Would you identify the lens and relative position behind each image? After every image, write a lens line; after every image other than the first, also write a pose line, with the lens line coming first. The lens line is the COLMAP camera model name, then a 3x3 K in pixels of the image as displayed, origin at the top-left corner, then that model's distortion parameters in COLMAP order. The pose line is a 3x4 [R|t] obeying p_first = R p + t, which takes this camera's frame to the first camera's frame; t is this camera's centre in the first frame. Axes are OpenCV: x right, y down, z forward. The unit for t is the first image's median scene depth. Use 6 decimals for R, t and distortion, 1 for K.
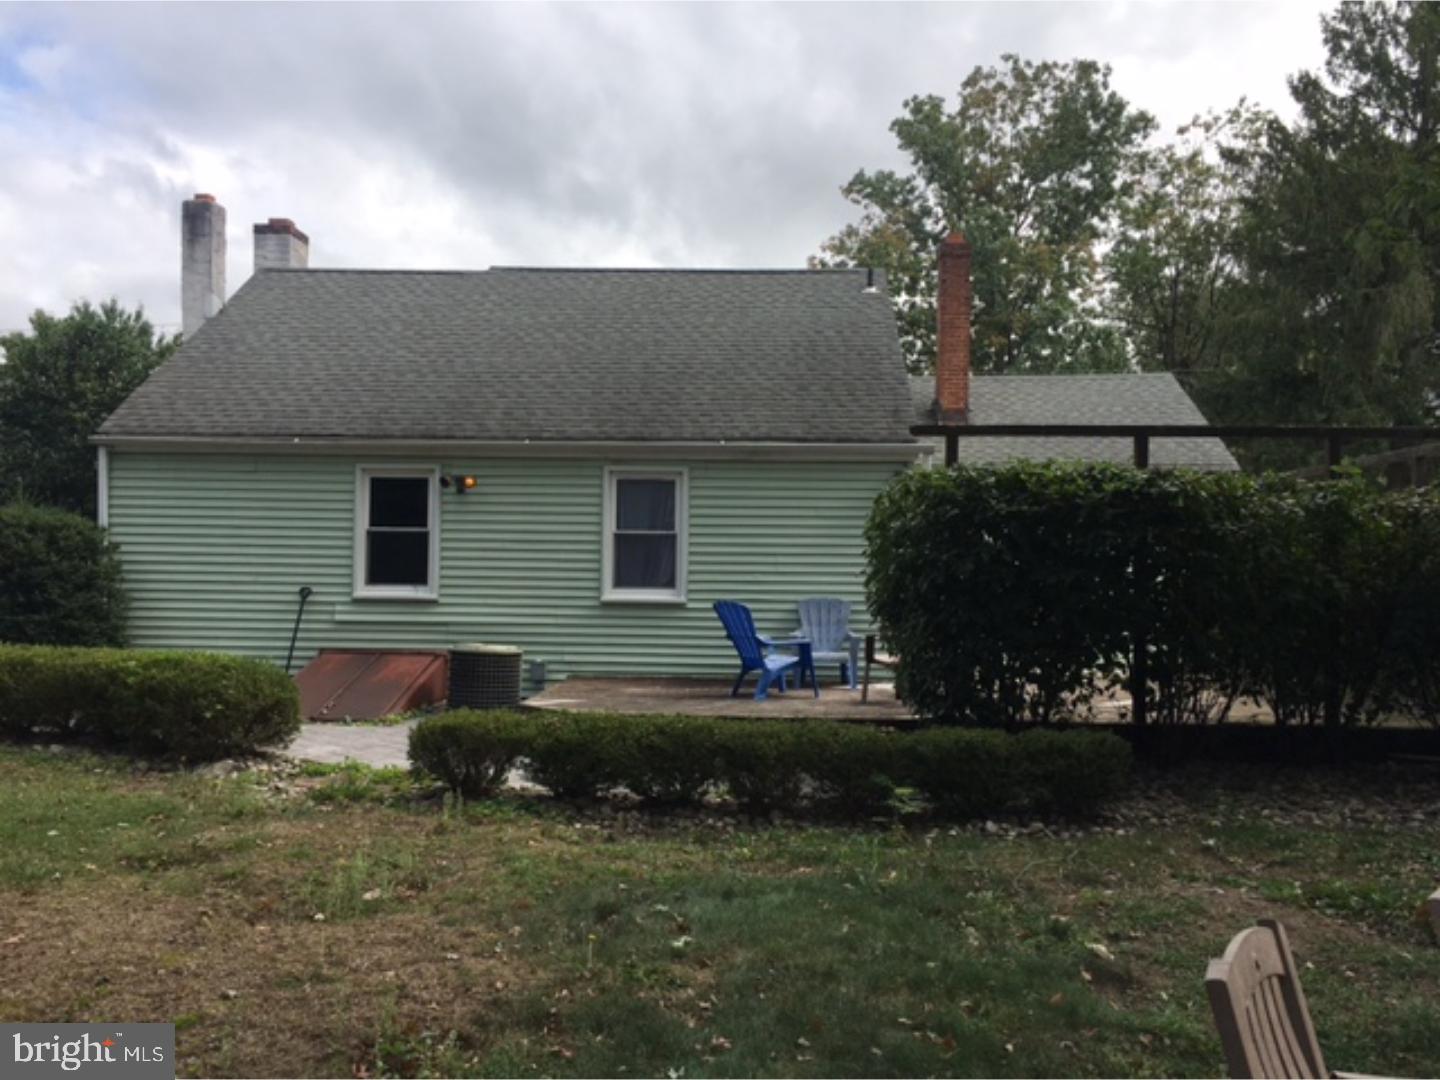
lens RADIAL K [[1223.5, 0, 717.6], [0, 1223.5, 536.6], [0, 0, 1]] dist [0.085587, -0.112431]
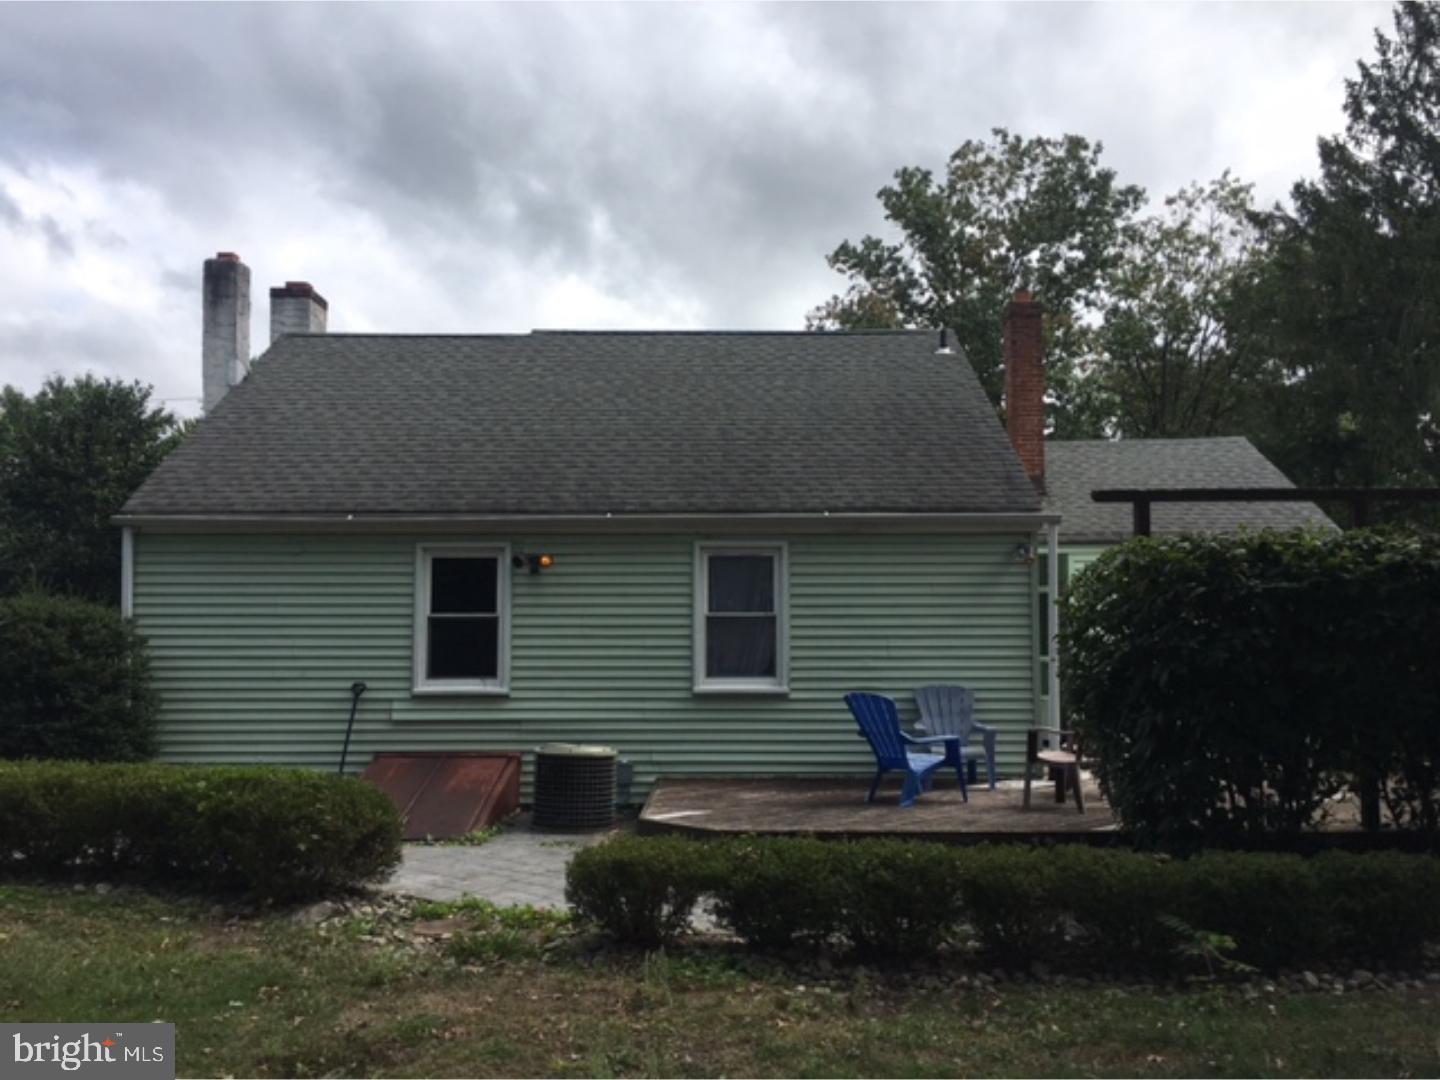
lens RADIAL K [[1223.5, 0, 717.6], [0, 1223.5, 536.6], [0, 0, 1]] dist [0.085587, -0.112431]
pose [[0.999137, -0.012055, 0.039750, -0.110657], [0.014454, 0.998056, -0.060622, -0.006282], [-0.038942, 0.061145, 0.997369, 0.101283]]
